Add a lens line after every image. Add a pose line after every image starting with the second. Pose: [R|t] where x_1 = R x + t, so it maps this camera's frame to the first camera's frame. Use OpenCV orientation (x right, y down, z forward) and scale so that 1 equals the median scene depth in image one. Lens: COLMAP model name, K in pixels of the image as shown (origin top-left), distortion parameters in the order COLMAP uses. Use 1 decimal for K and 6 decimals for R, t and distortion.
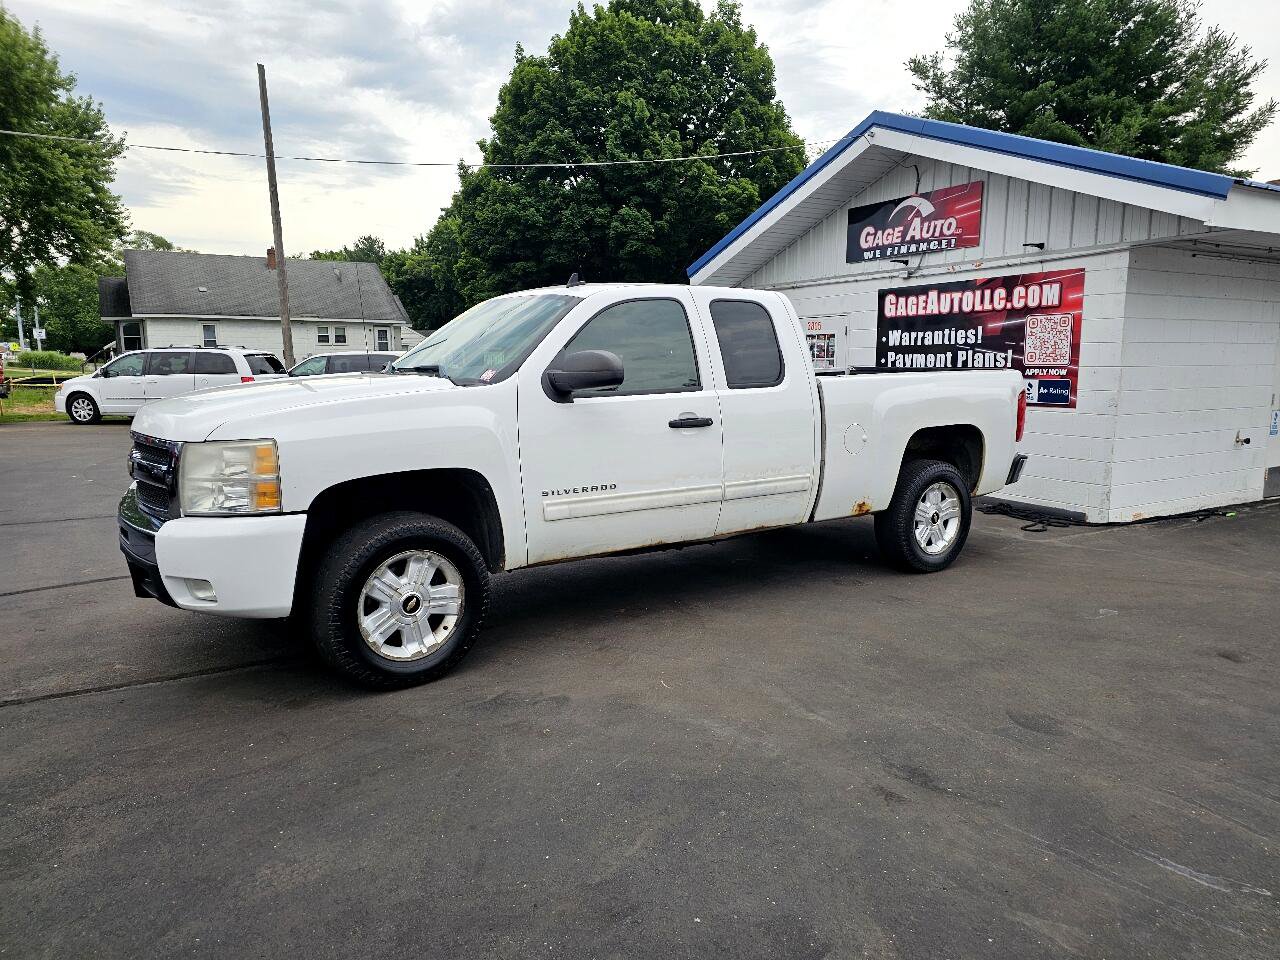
lens RADIAL K [[853.5, 0, 651.8], [0, 853.5, 490.4], [0, 0, 1]] dist [0.056353, -0.048422]
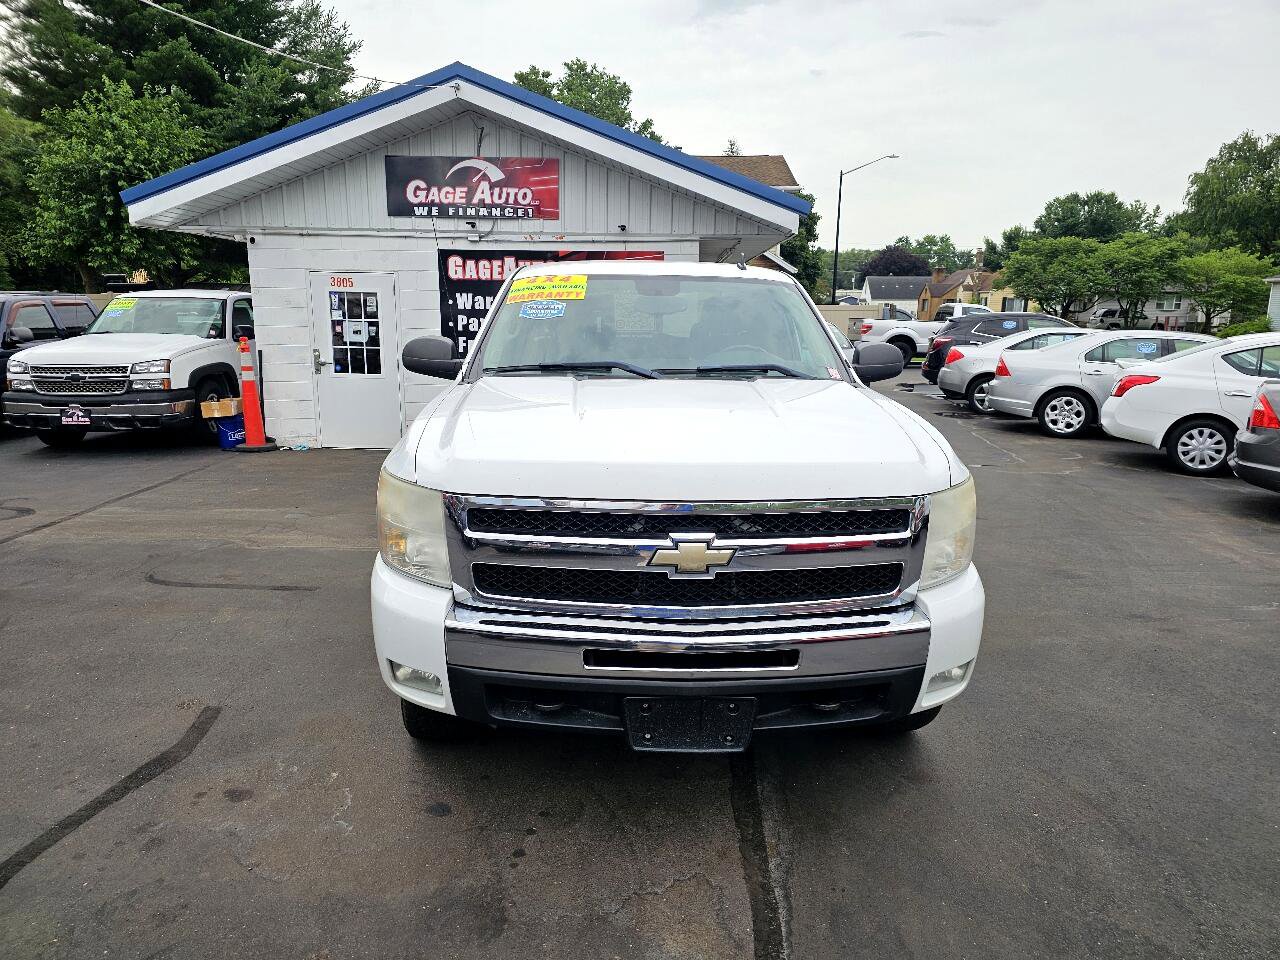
lens RADIAL K [[853.5, 0, 643.7], [0, 853.5, 492.8], [0, 0, 1]] dist [0.056353, -0.048422]
pose [[0.536316, -0.173975, 0.825892, -0.504431], [0.116511, 0.984418, 0.131709, -0.071677], [-0.835937, 0.025588, 0.548229, 0.314433]]
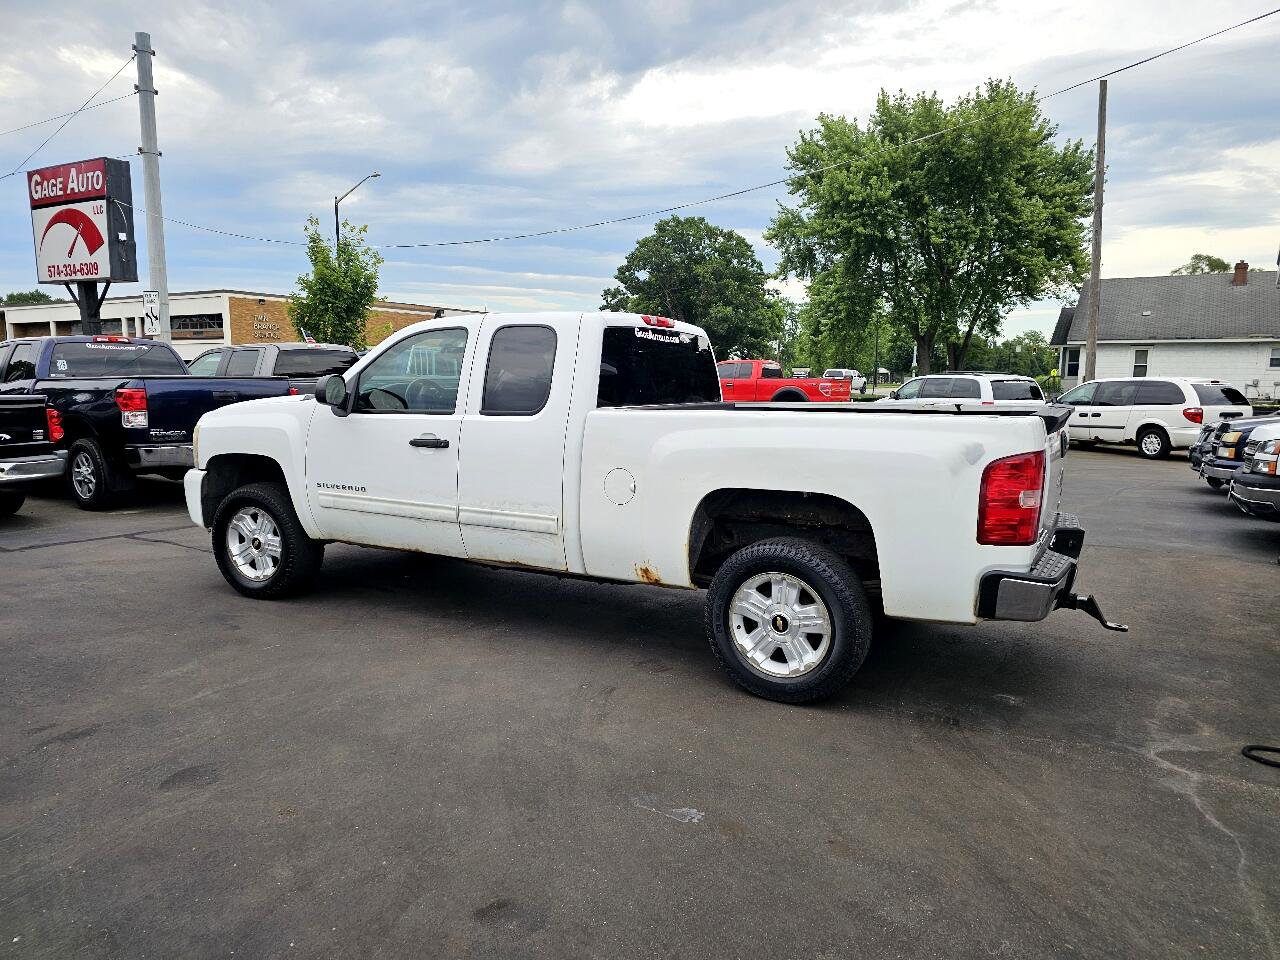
lens RADIAL K [[853.5, 0, 649.3], [0, 853.5, 504.5], [0, 0, 1]] dist [0.056353, -0.048422]
pose [[0.450414, 0.137341, -0.882193, 0.586401], [-0.148938, 0.985810, 0.077430, -0.066614], [0.880310, 0.096516, 0.464478, 0.392111]]
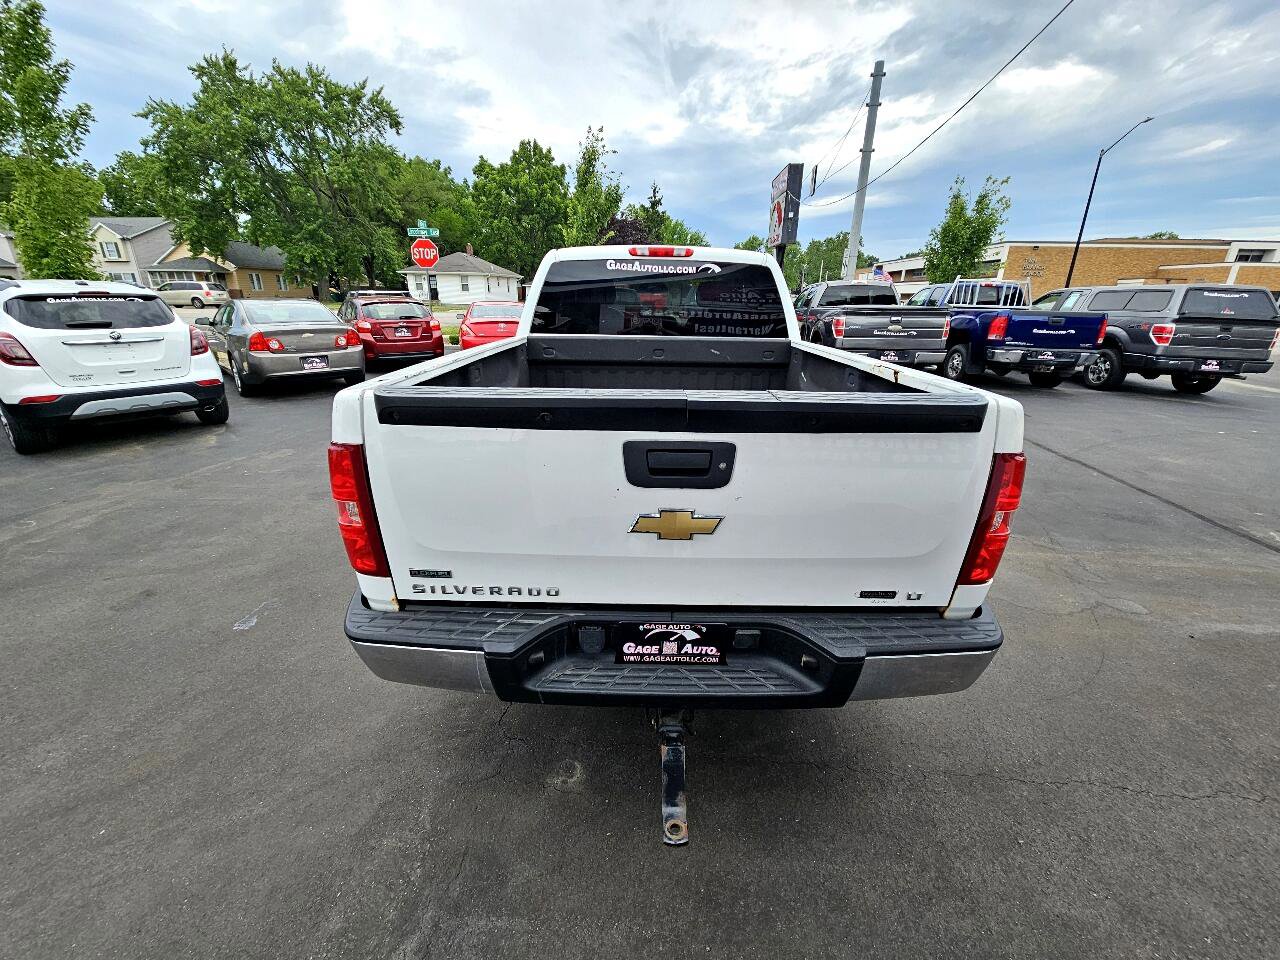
lens RADIAL K [[516.3, 0, 641.1], [0, 516.3, 487.9], [0, 0, 1]] dist [-0.000095, 0.000102]
pose [[-0.573523, 0.279363, -0.770083, 0.383005], [-0.143743, 0.891150, 0.430336, -0.152468], [0.806480, 0.357502, -0.470939, 0.878215]]
